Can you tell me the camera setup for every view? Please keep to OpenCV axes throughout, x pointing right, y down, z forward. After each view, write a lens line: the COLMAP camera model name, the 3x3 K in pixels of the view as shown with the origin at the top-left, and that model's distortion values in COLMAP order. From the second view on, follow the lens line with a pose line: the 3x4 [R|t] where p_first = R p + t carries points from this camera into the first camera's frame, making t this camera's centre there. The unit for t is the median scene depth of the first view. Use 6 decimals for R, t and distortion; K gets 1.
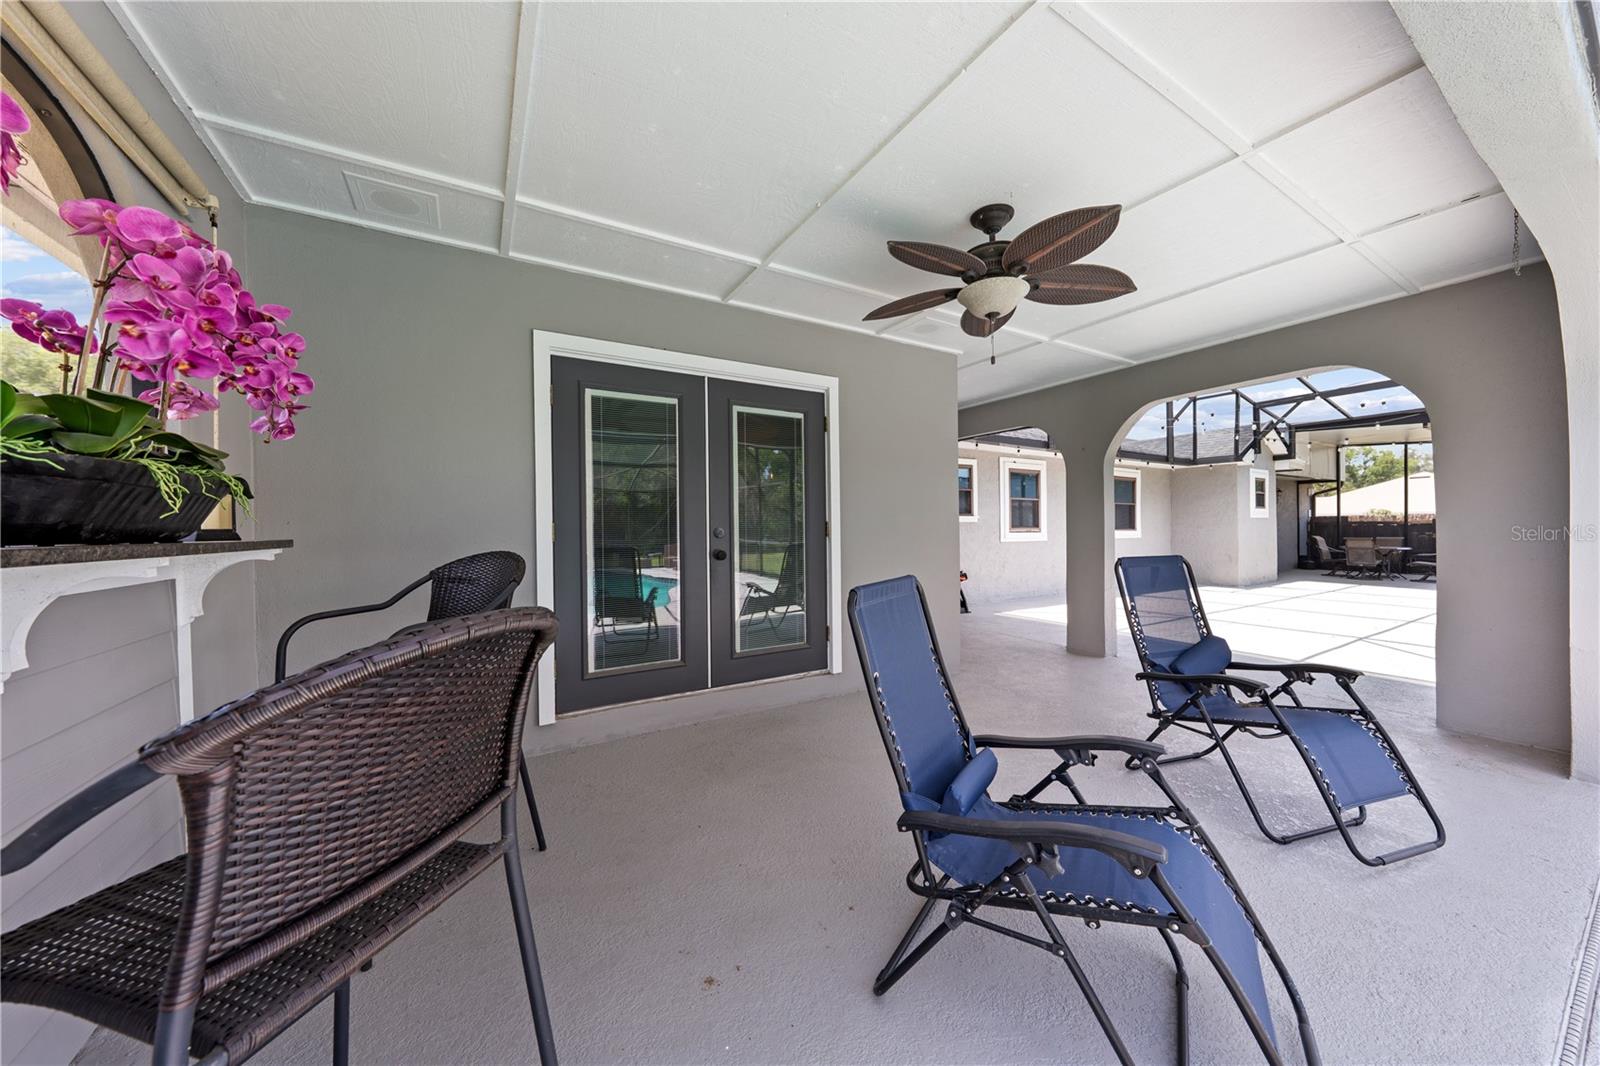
lens RADIAL K [[557.8, 0, 800.0], [0, 557.8, 533.0], [0, 0, 1]] dist [-0.001364, -0.000077]
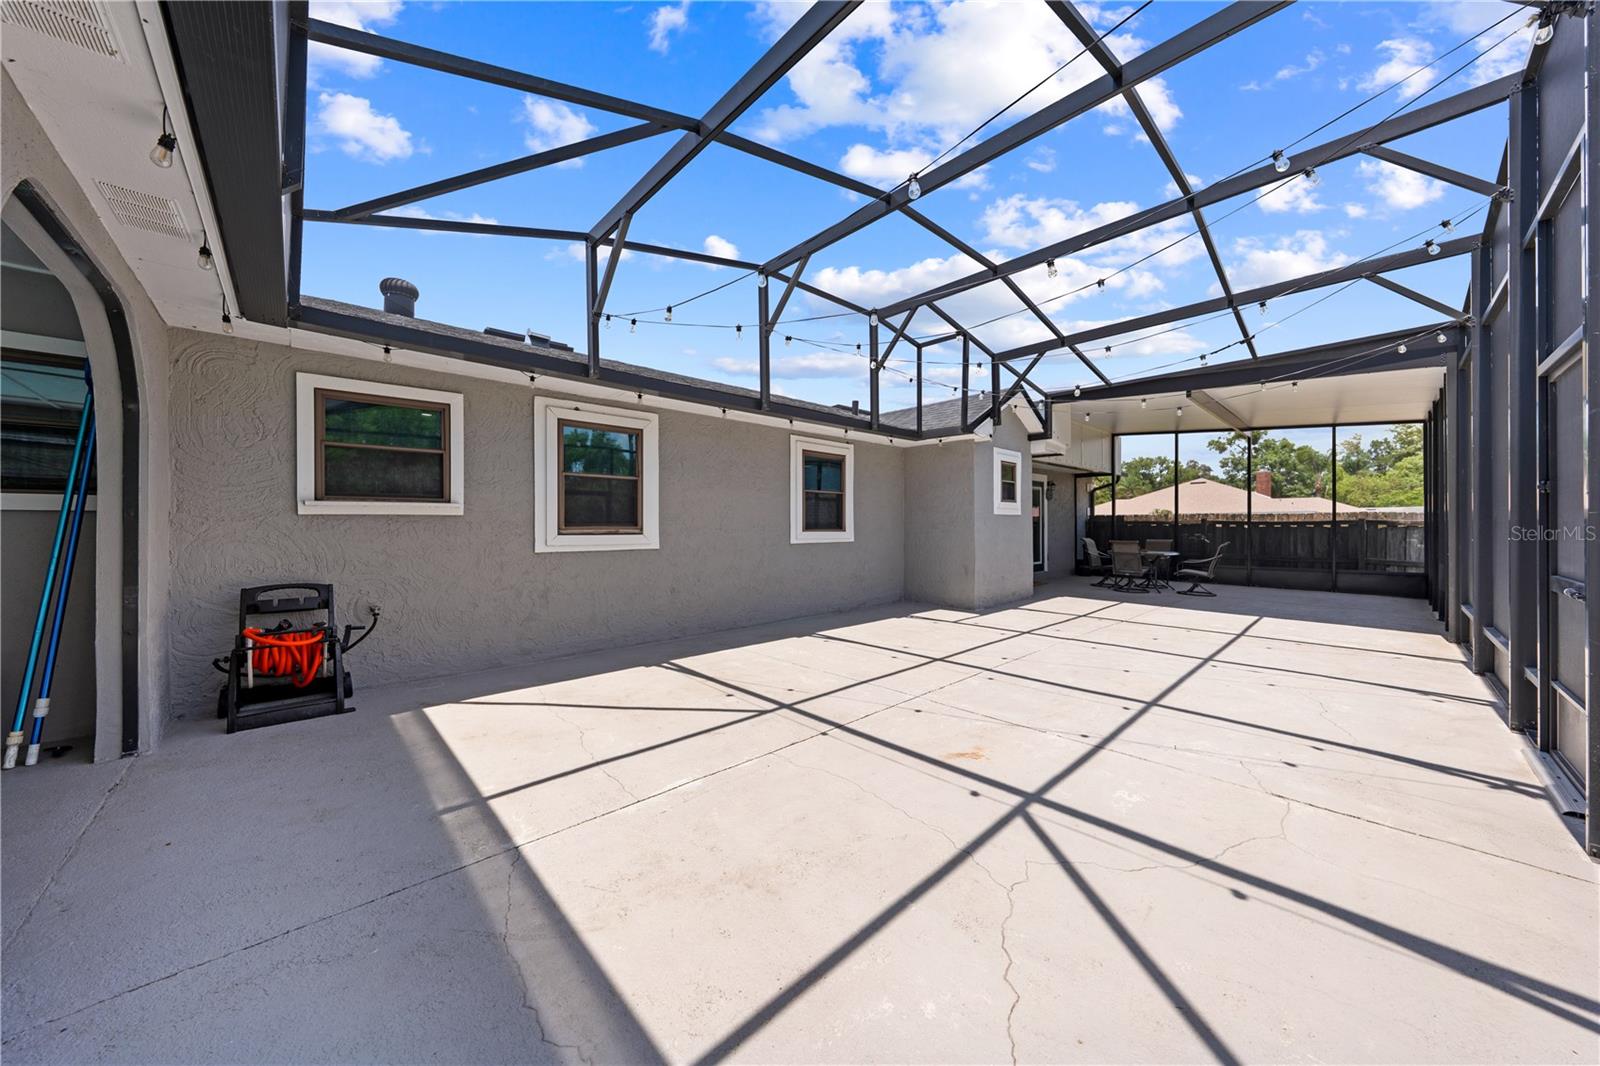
lens RADIAL K [[540.9, 0, 801.6], [0, 540.9, 528.8], [0, 0, 1]] dist [-0.002411, -0.000186]
pose [[0.979237, 0.007072, 0.202593, 0.397165], [-0.007889, 0.999964, 0.003225, -0.008561], [-0.202563, -0.004756, 0.979258, 0.335811]]
